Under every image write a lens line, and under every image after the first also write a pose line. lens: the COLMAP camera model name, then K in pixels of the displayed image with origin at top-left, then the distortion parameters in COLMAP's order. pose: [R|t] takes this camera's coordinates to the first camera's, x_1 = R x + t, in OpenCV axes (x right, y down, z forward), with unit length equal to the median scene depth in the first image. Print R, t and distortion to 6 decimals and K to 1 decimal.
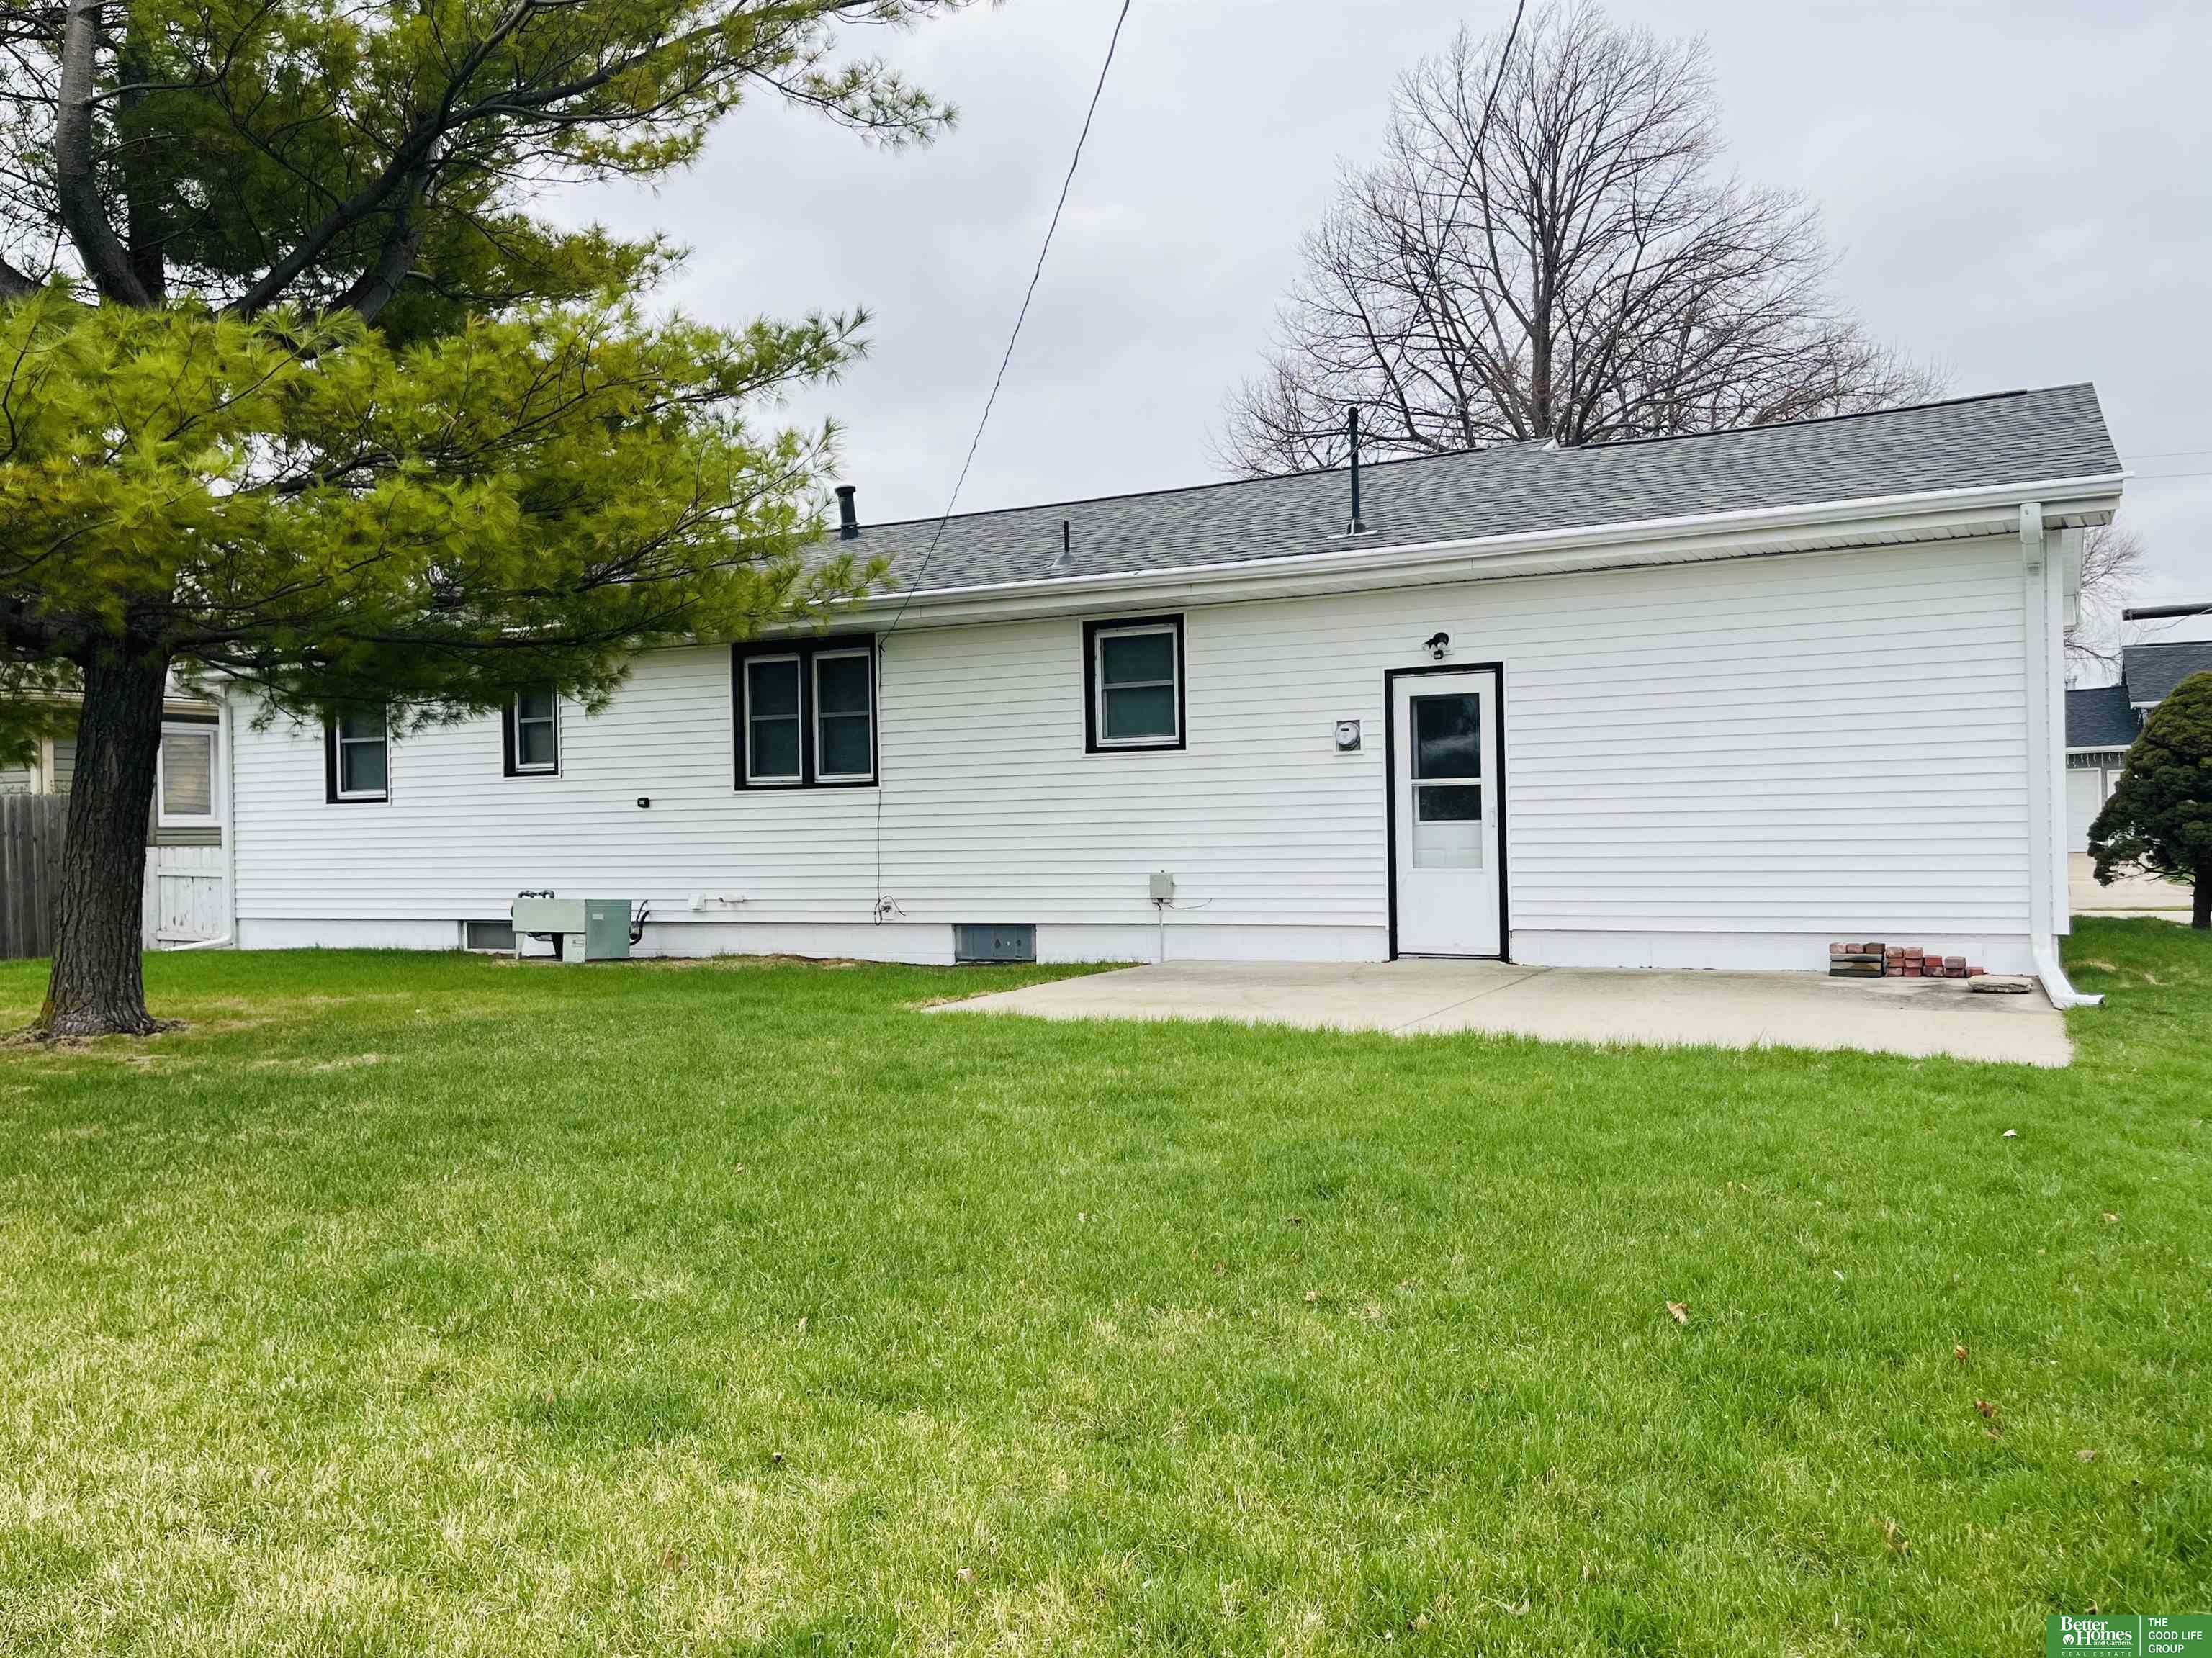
lens RADIAL K [[1690.3, 0, 1106.0], [0, 1690.3, 829.0], [0, 0, 1]] dist [0.100074, 0.000227]
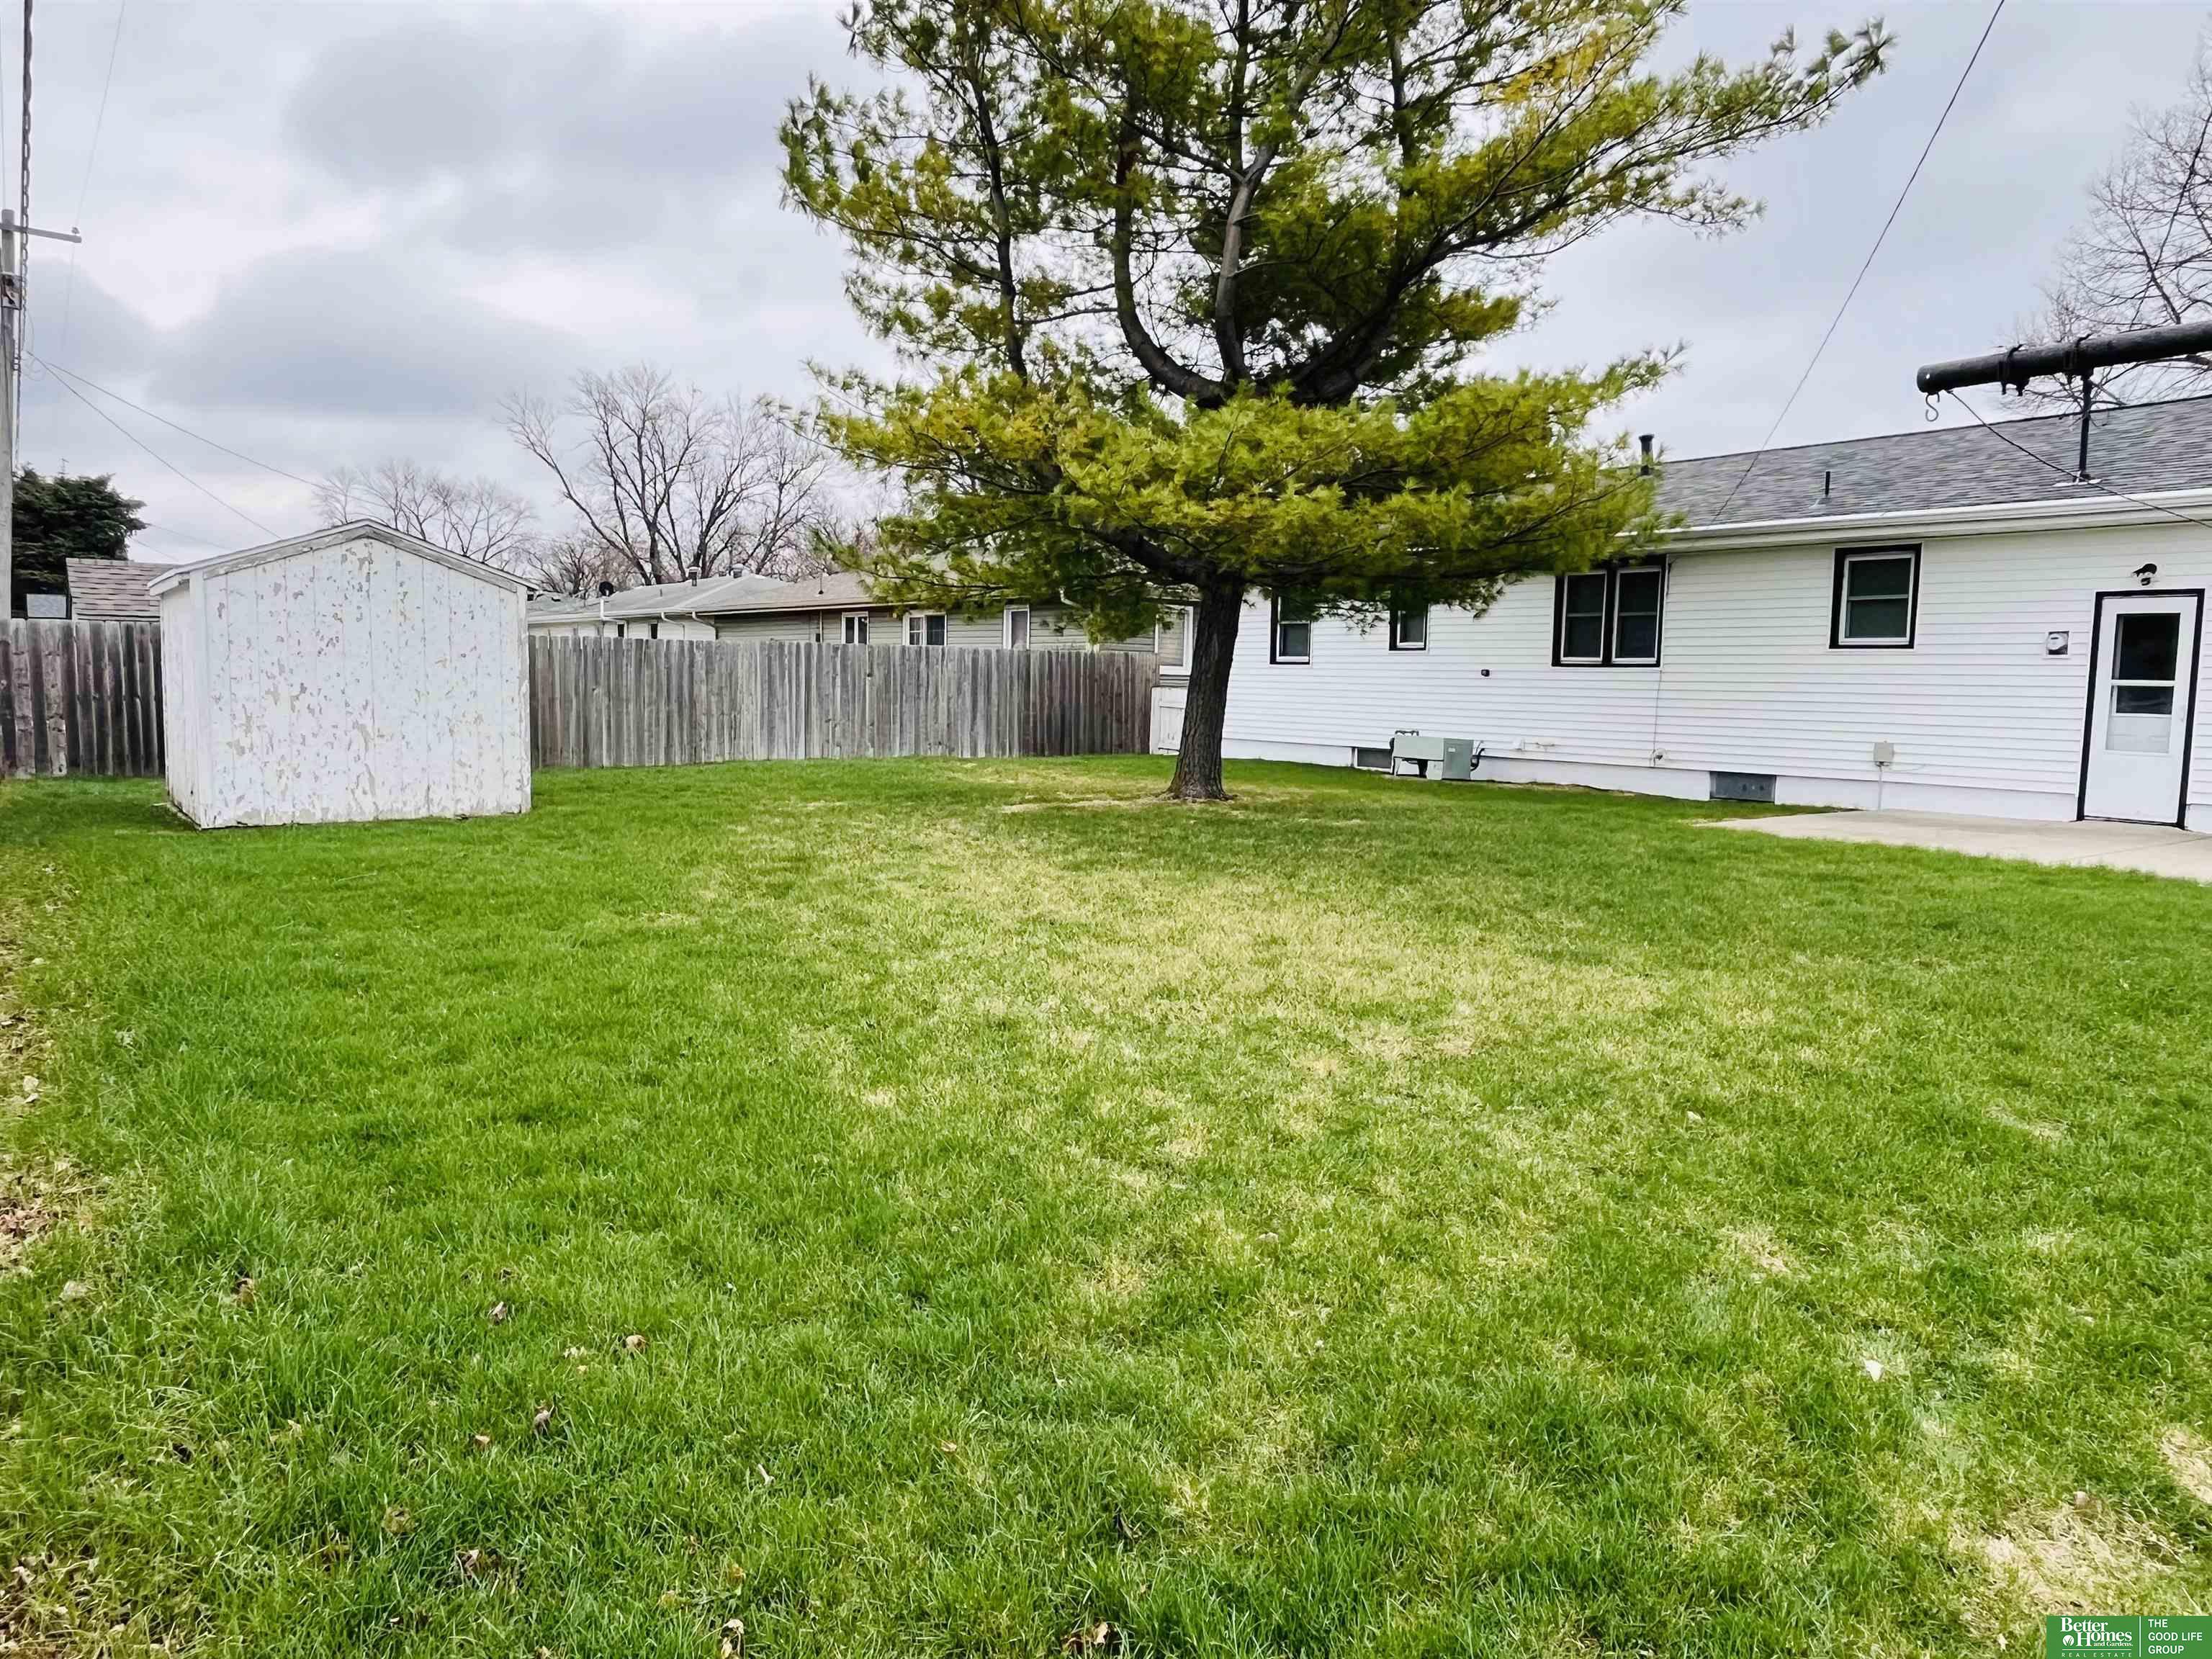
lens RADIAL K [[1472.7, 0, 1102.9], [0, 1472.7, 821.0], [0, 0, 1]] dist [-0.008029, 0.000327]
pose [[0.889616, 0.081168, -0.449438, 0.010739], [-0.038189, 0.993855, 0.103897, -0.009021], [0.455109, -0.075265, 0.887249, -0.295933]]
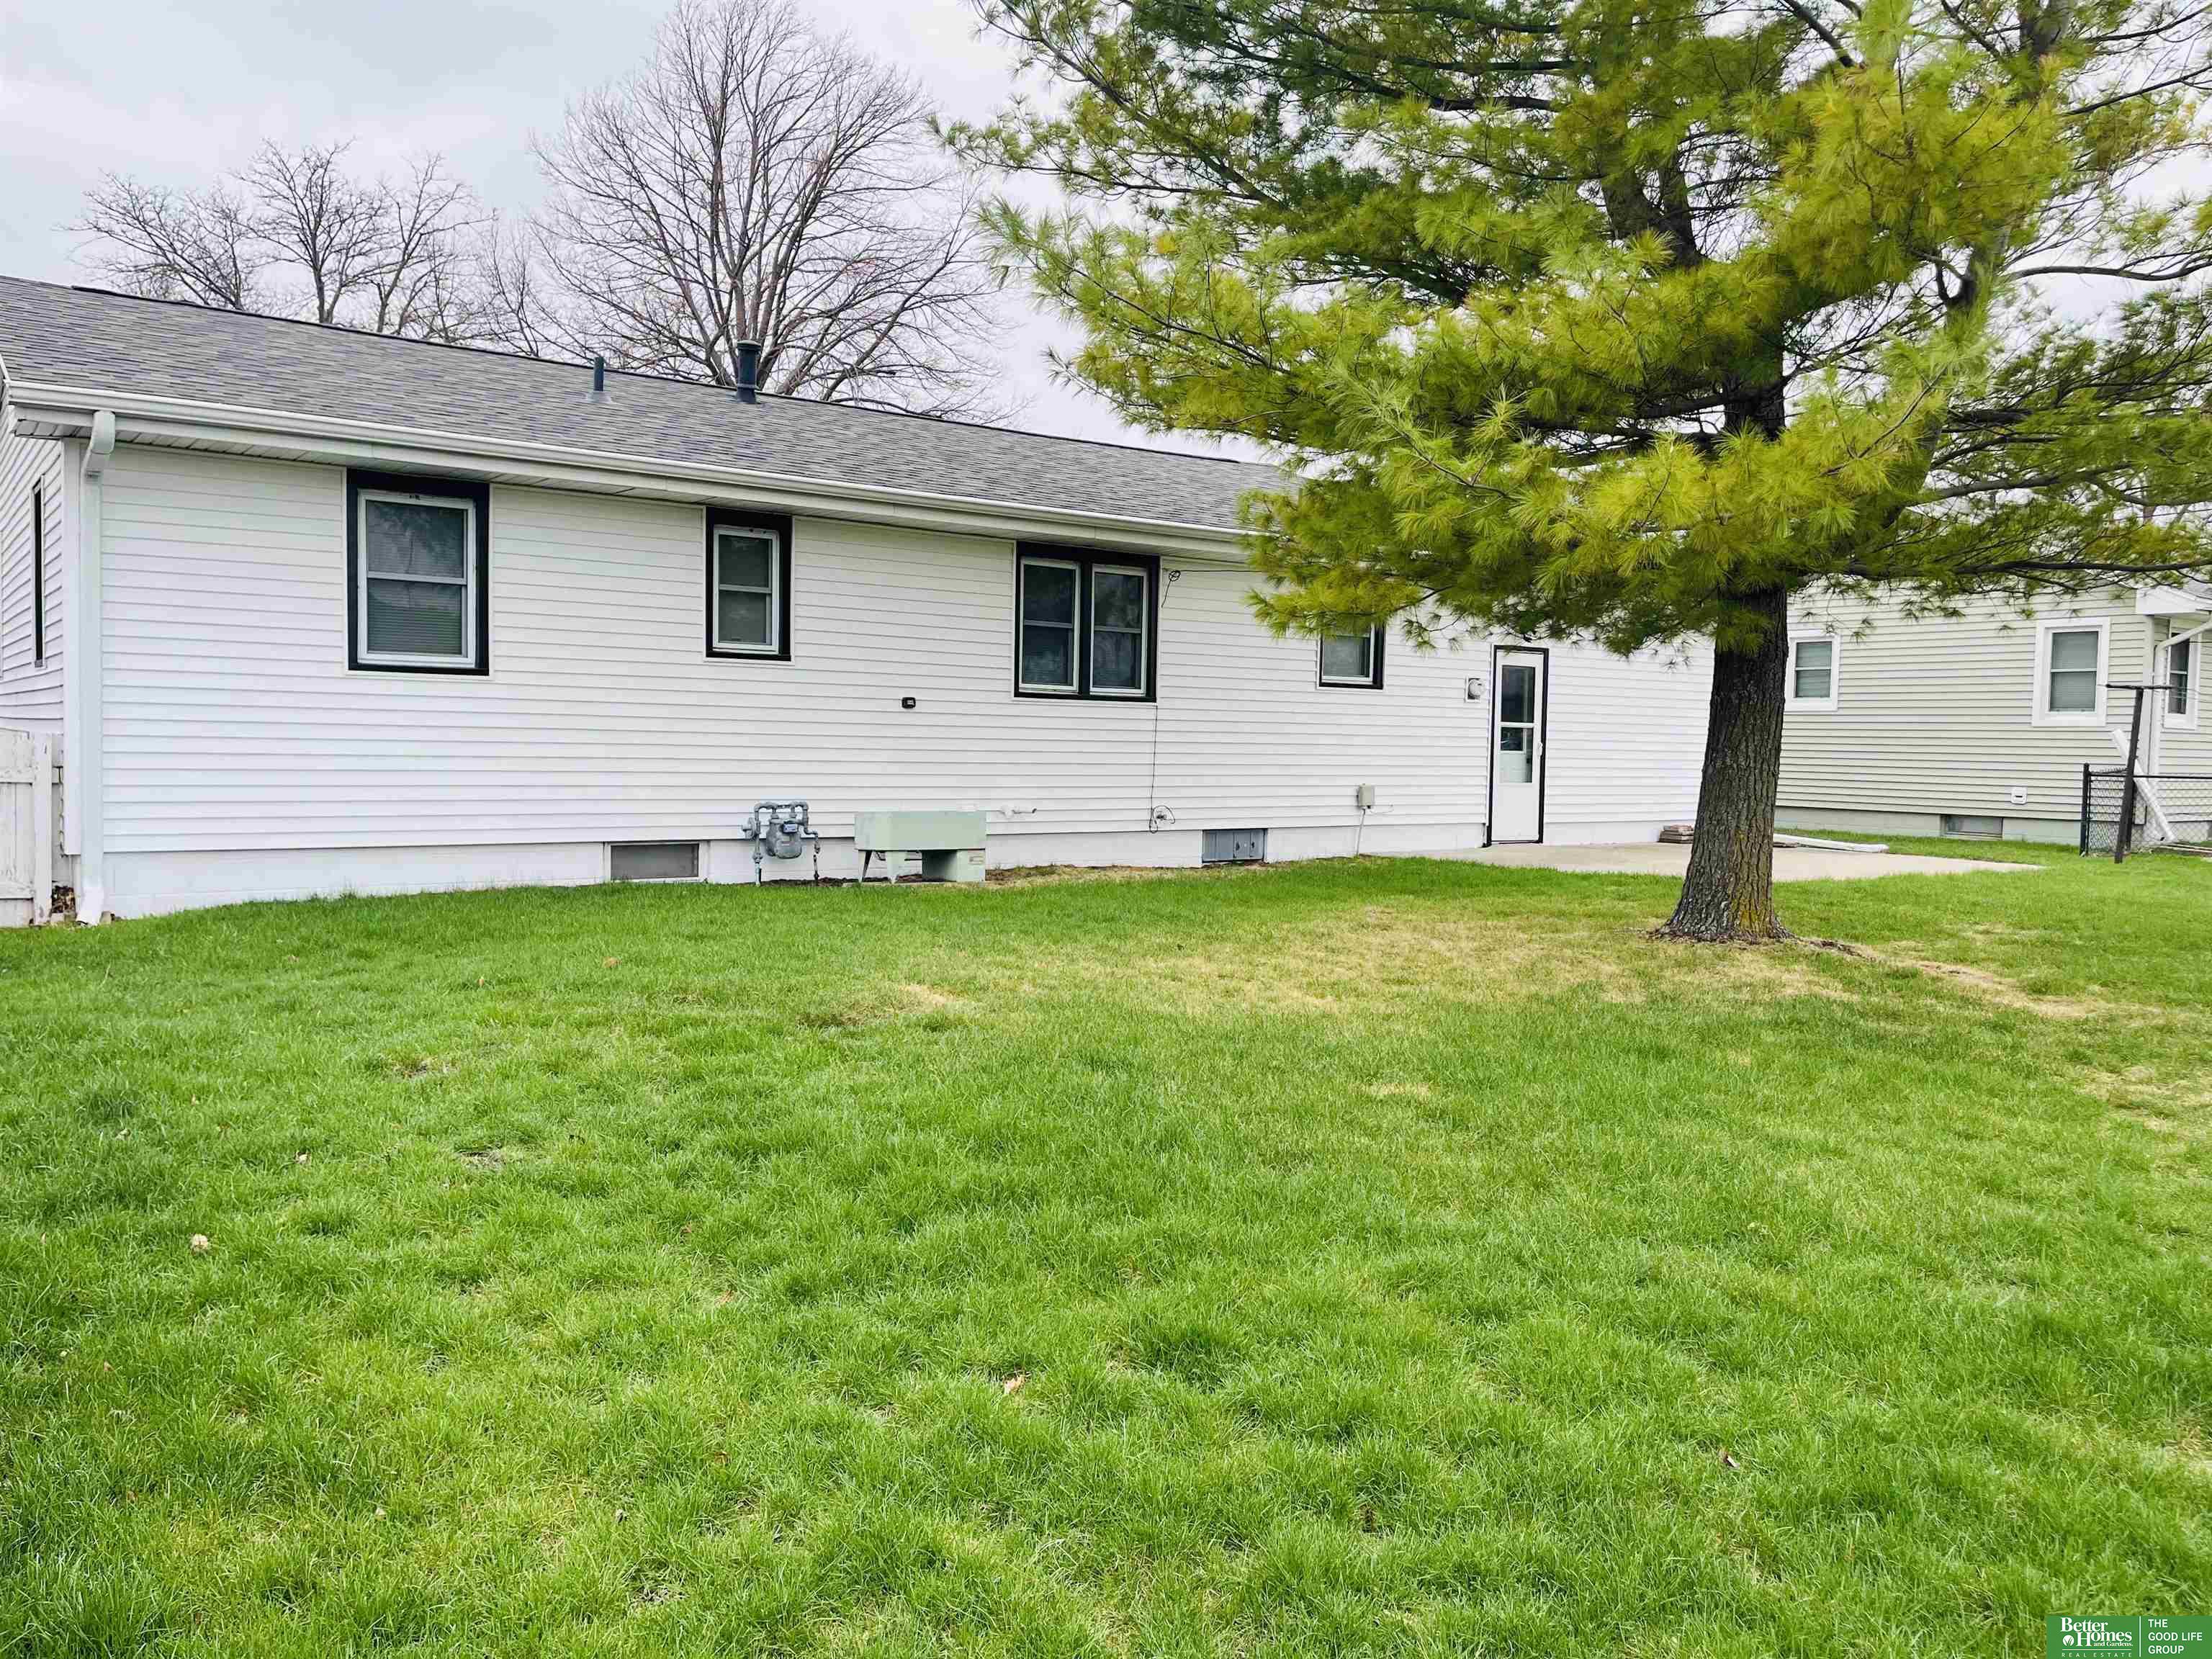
lens RADIAL K [[1690.5, 0, 1106.0], [0, 1690.5, 829.5], [0, 0, 1]] dist [0.100074, 0.000227]
pose [[0.445473, -0.017086, 0.895132, -1.190077], [-0.024079, 0.999228, 0.031056, 0.024139], [-0.894971, -0.035389, 0.444718, 0.601272]]
